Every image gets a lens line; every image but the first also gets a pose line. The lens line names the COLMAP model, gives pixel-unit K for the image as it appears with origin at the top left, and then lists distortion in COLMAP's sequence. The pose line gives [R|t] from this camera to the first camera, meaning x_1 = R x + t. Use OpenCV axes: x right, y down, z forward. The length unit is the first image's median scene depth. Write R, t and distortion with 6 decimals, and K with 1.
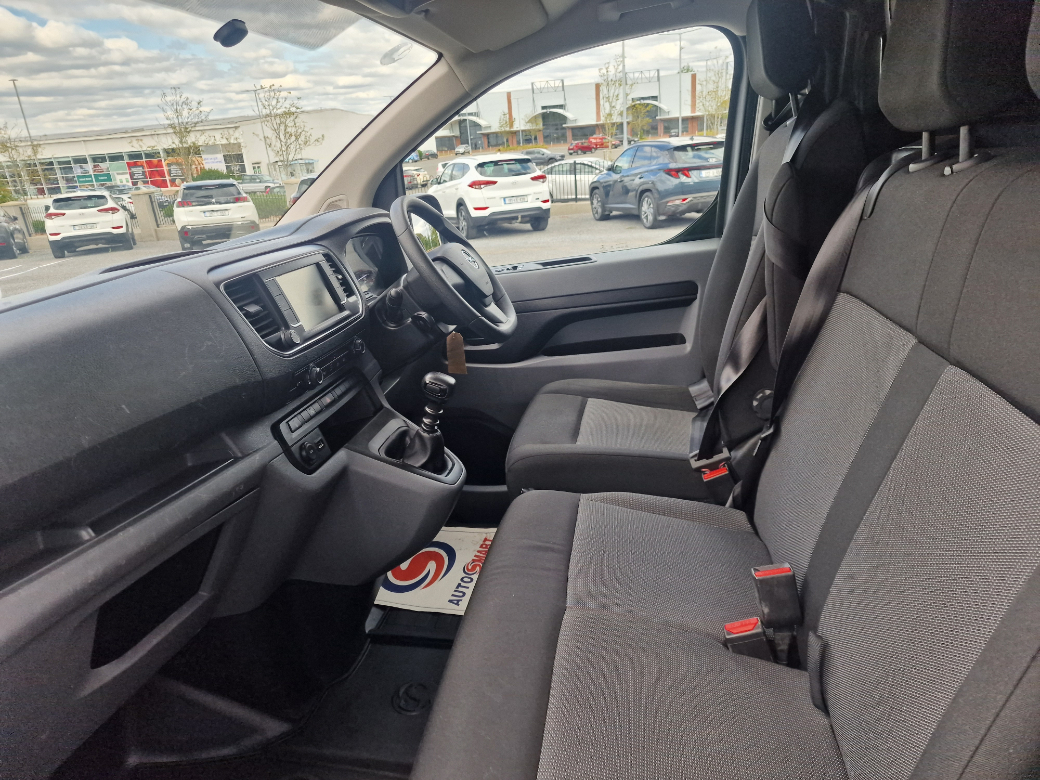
lens RADIAL K [[721.9, 0, 520.0], [0, 721.9, 390.0], [0, 0, 1]] dist [0.129234, -0.106777]
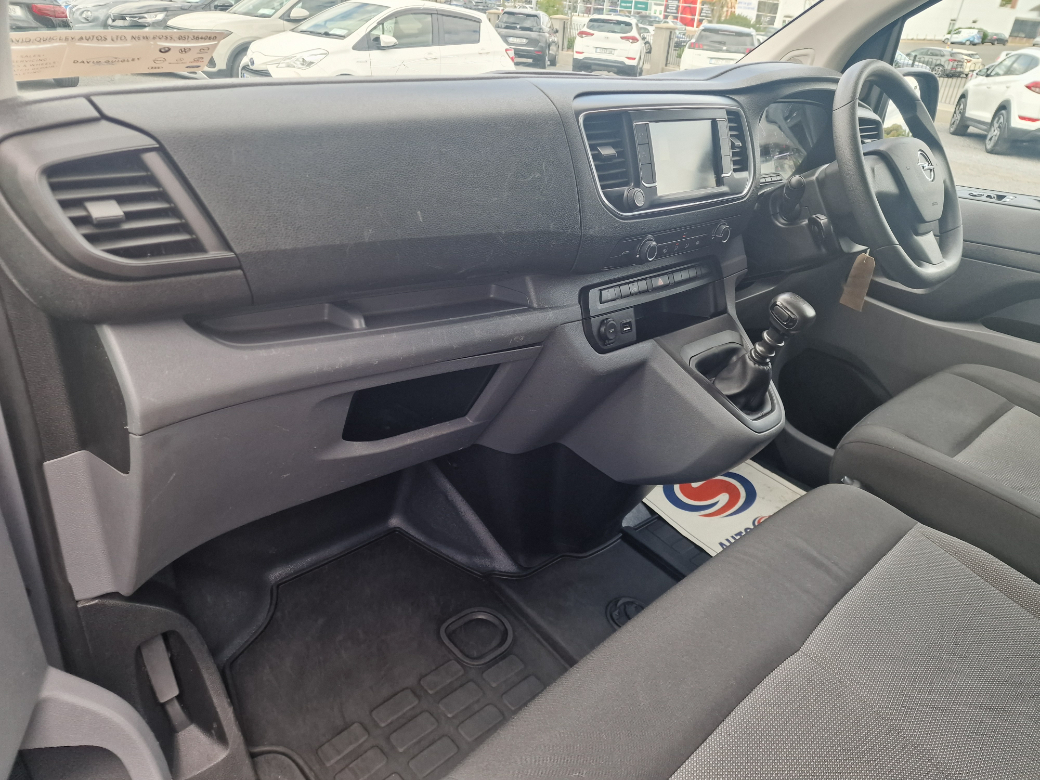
lens RADIAL K [[721.9, 0, 520.0], [0, 721.9, 390.0], [0, 0, 1]] dist [0.129234, -0.106777]
pose [[0.785966, 0.417063, -0.456416, 0.053771], [-0.336345, 0.907847, 0.250372, -0.029457], [0.518776, -0.043271, 0.853814, 0.154409]]
